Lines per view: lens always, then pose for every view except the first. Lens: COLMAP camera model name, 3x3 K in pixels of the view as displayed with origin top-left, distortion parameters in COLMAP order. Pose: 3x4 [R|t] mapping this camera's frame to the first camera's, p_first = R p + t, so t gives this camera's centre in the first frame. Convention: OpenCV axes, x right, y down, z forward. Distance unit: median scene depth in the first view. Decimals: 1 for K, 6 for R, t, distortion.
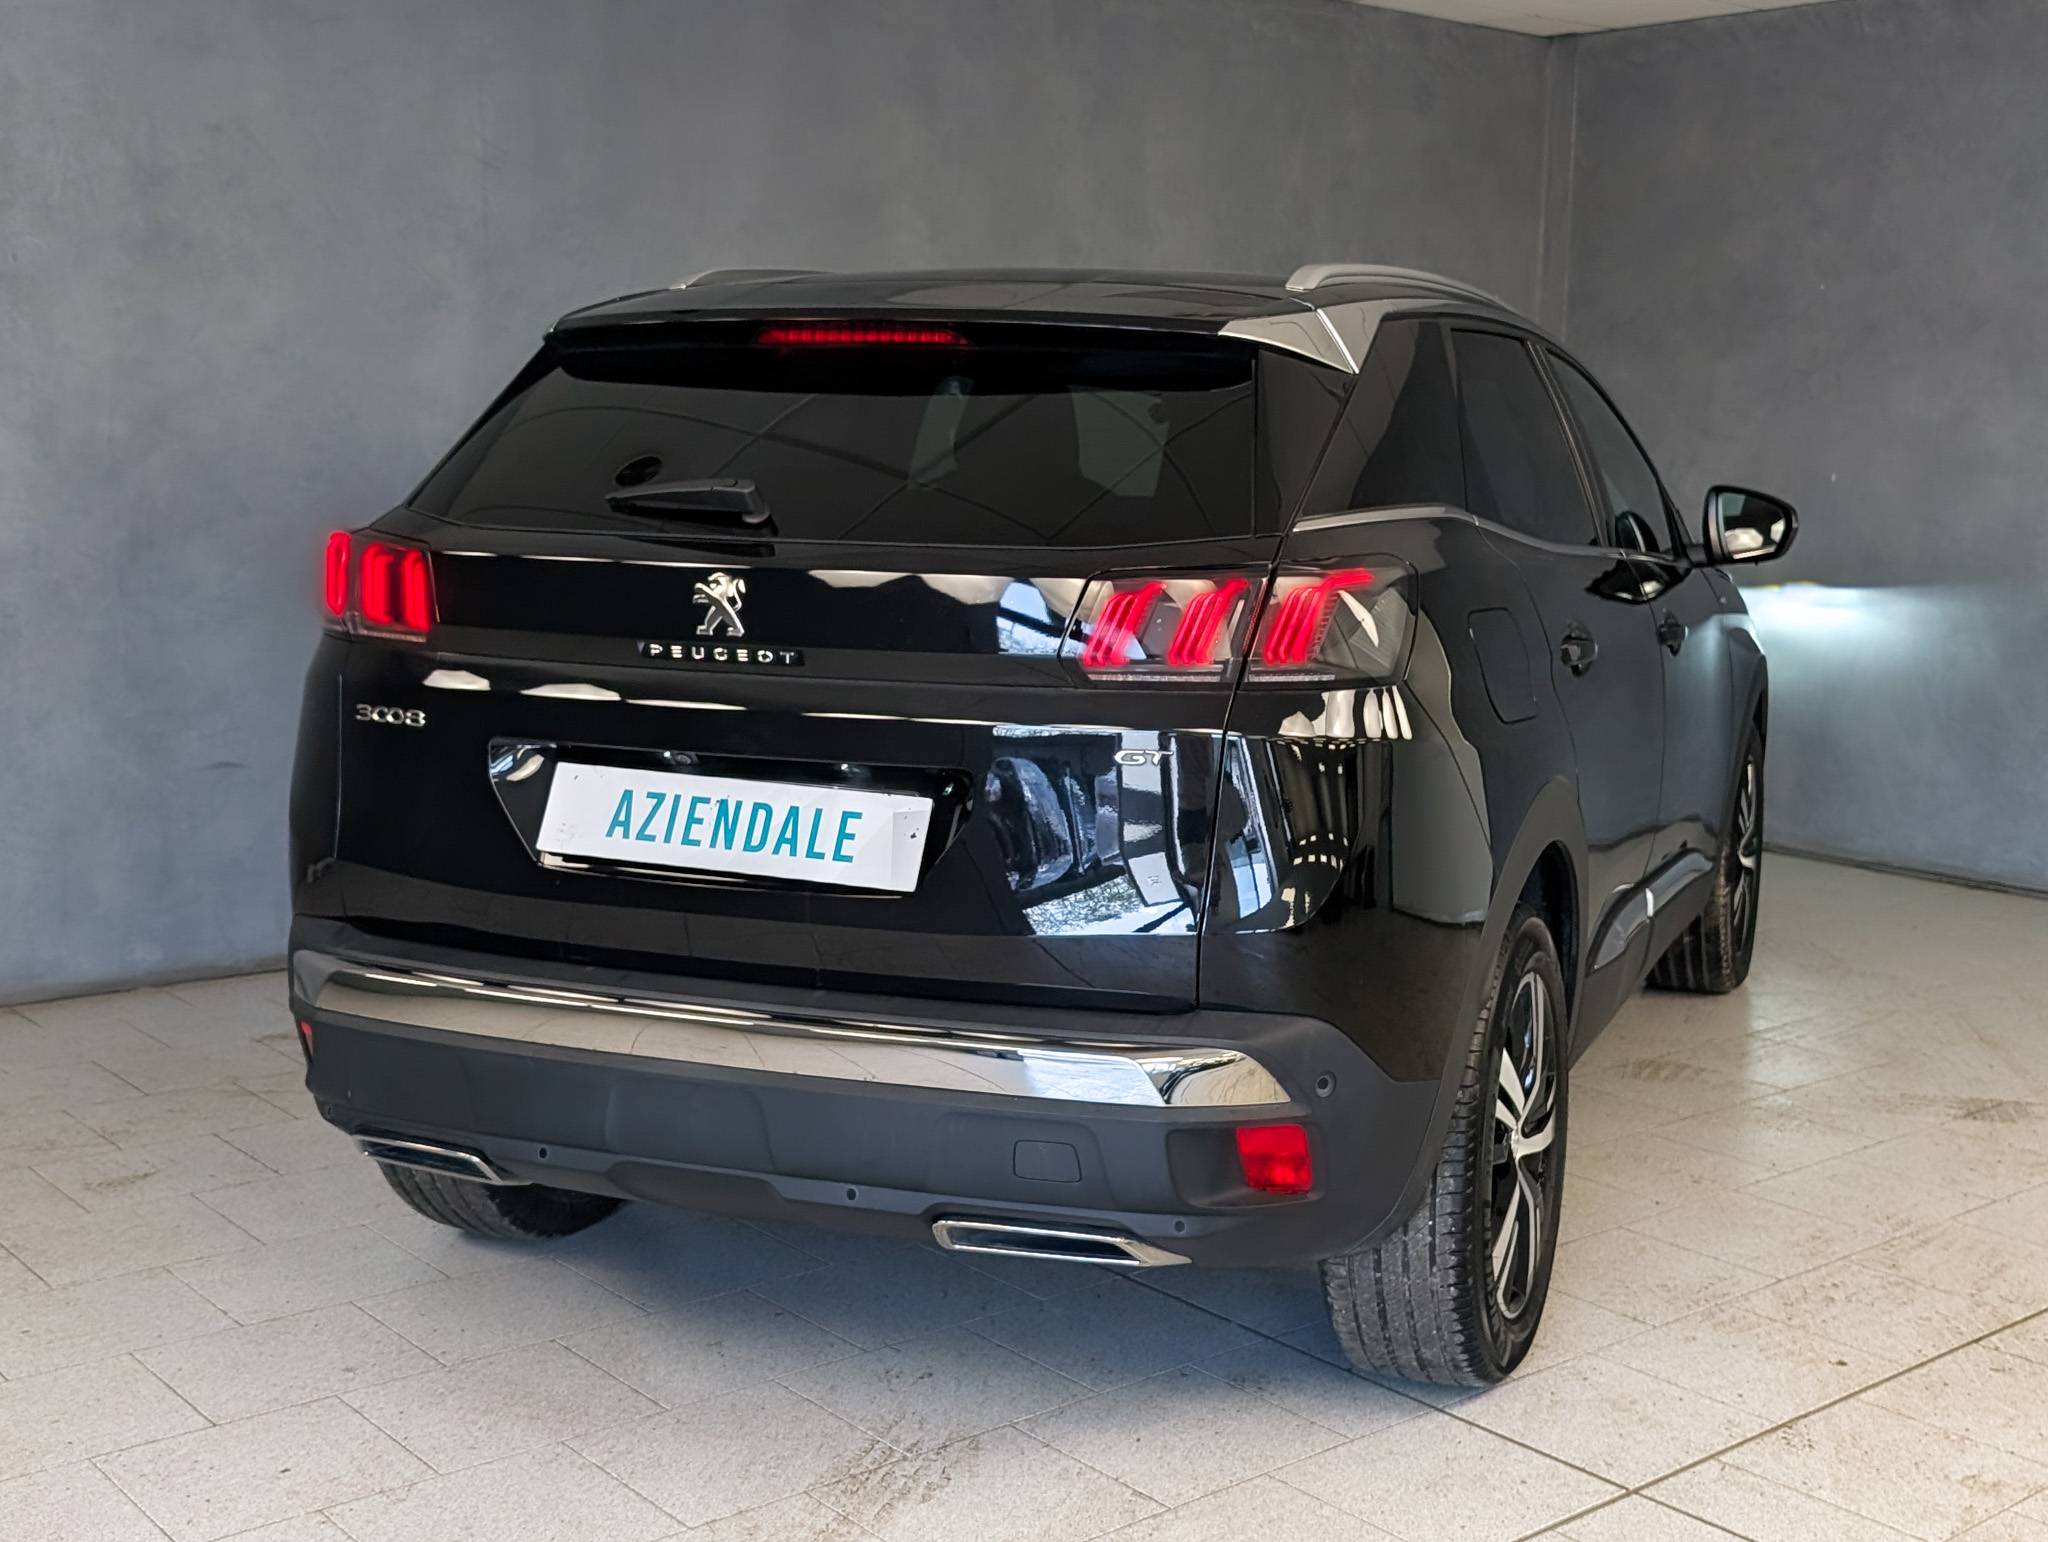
lens RADIAL K [[1844.1, 0, 1494.8], [0, 1844.1, 780.1], [0, 0, 1]] dist [0.019326, -0.007350]
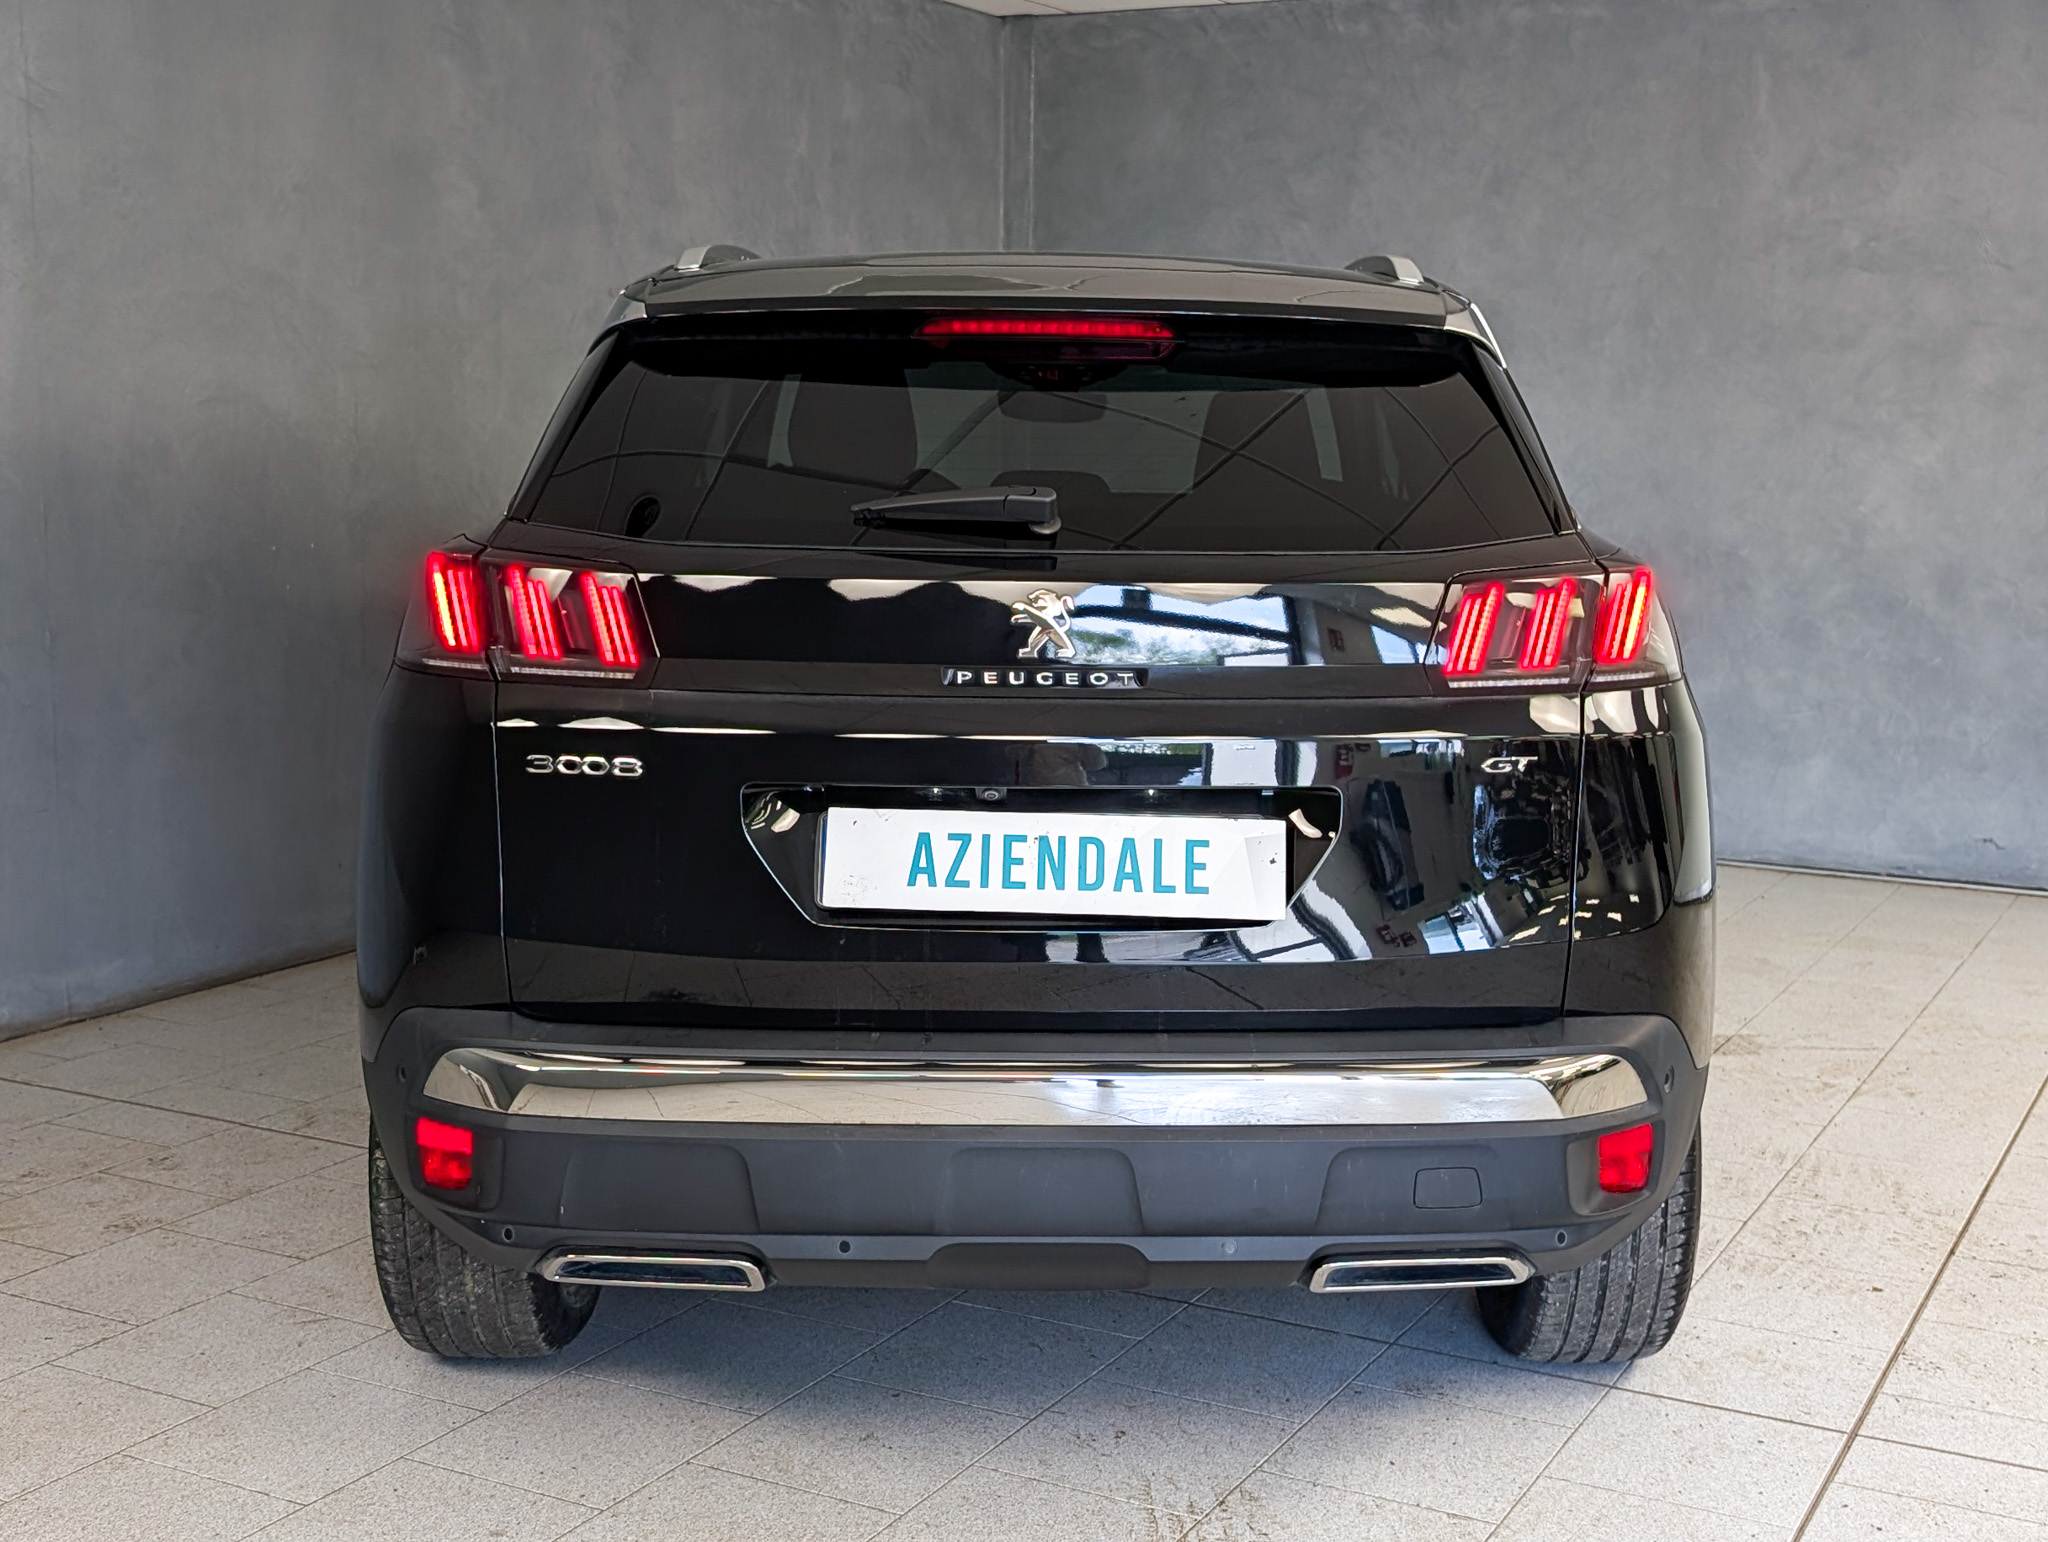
lens RADIAL K [[1824.1, 0, 1029.5], [0, 1824.1, 764.2], [0, 0, 1]] dist [0.063493, -0.110457]
pose [[0.957387, -0.056958, 0.283135, -0.654511], [0.055100, 0.998375, 0.014529, -0.037349], [-0.283503, 0.001691, 0.958970, 0.128513]]
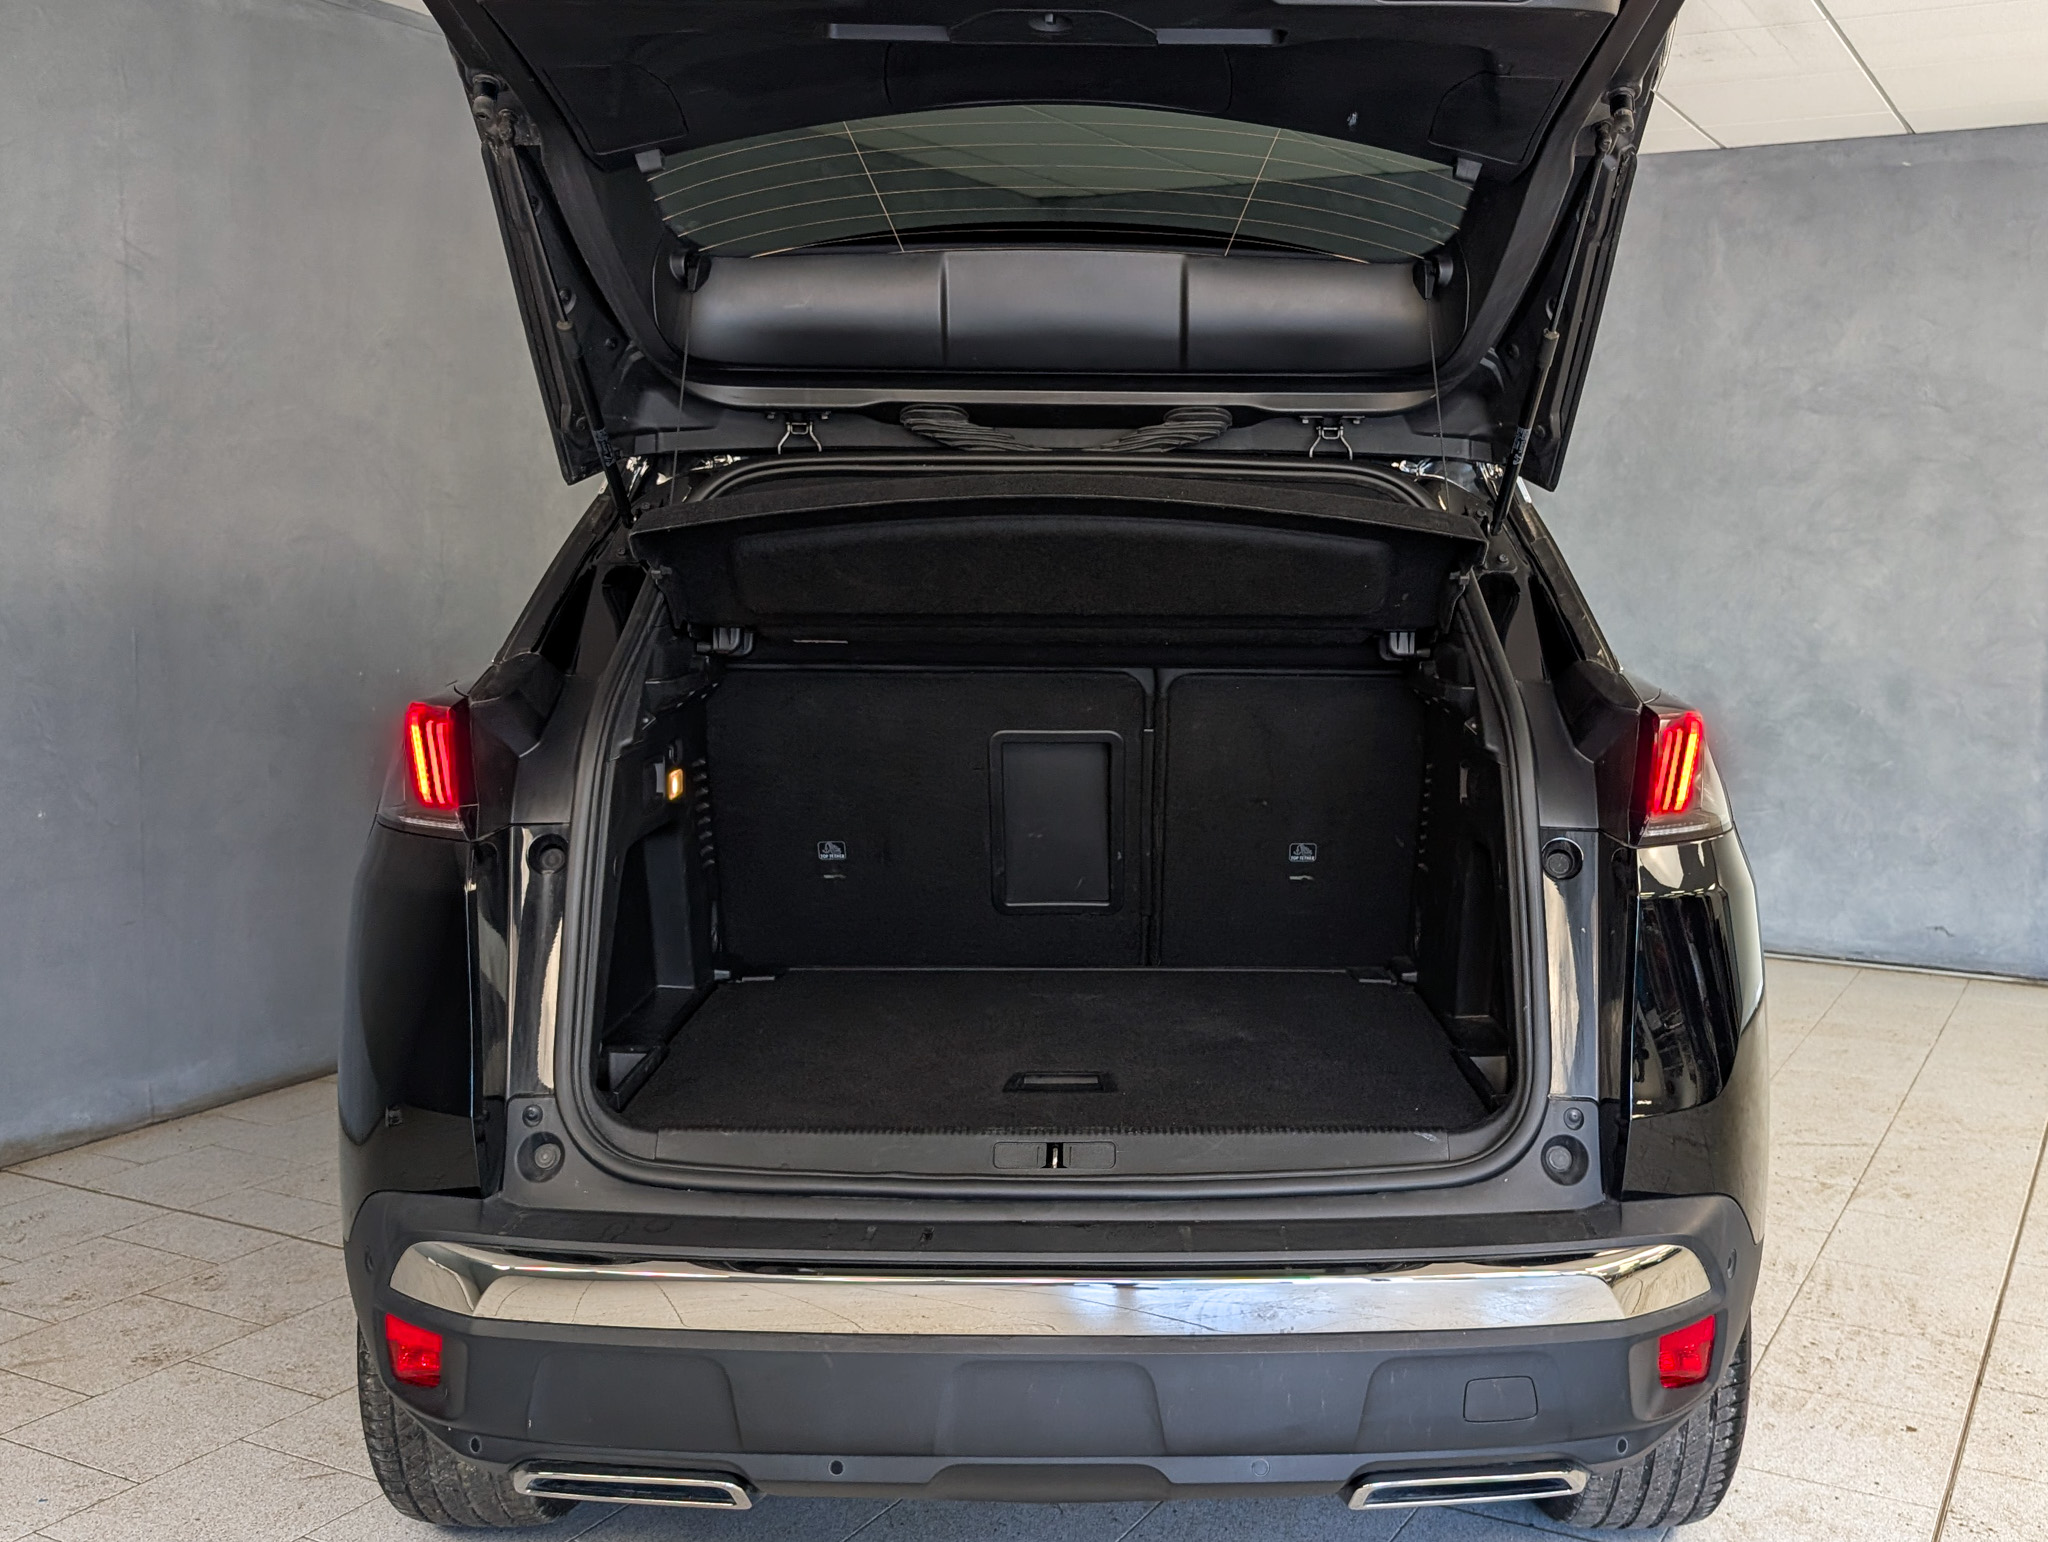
lens RADIAL K [[1509.4, 0, 1047.6], [0, 1509.4, 774.2], [0, 0, 1]] dist [0.001372, -0.001374]
pose [[0.962082, -0.049737, 0.268186, -0.577780], [0.057216, 0.998159, -0.020142, -0.081343], [-0.266690, 0.034723, 0.963157, 0.325244]]
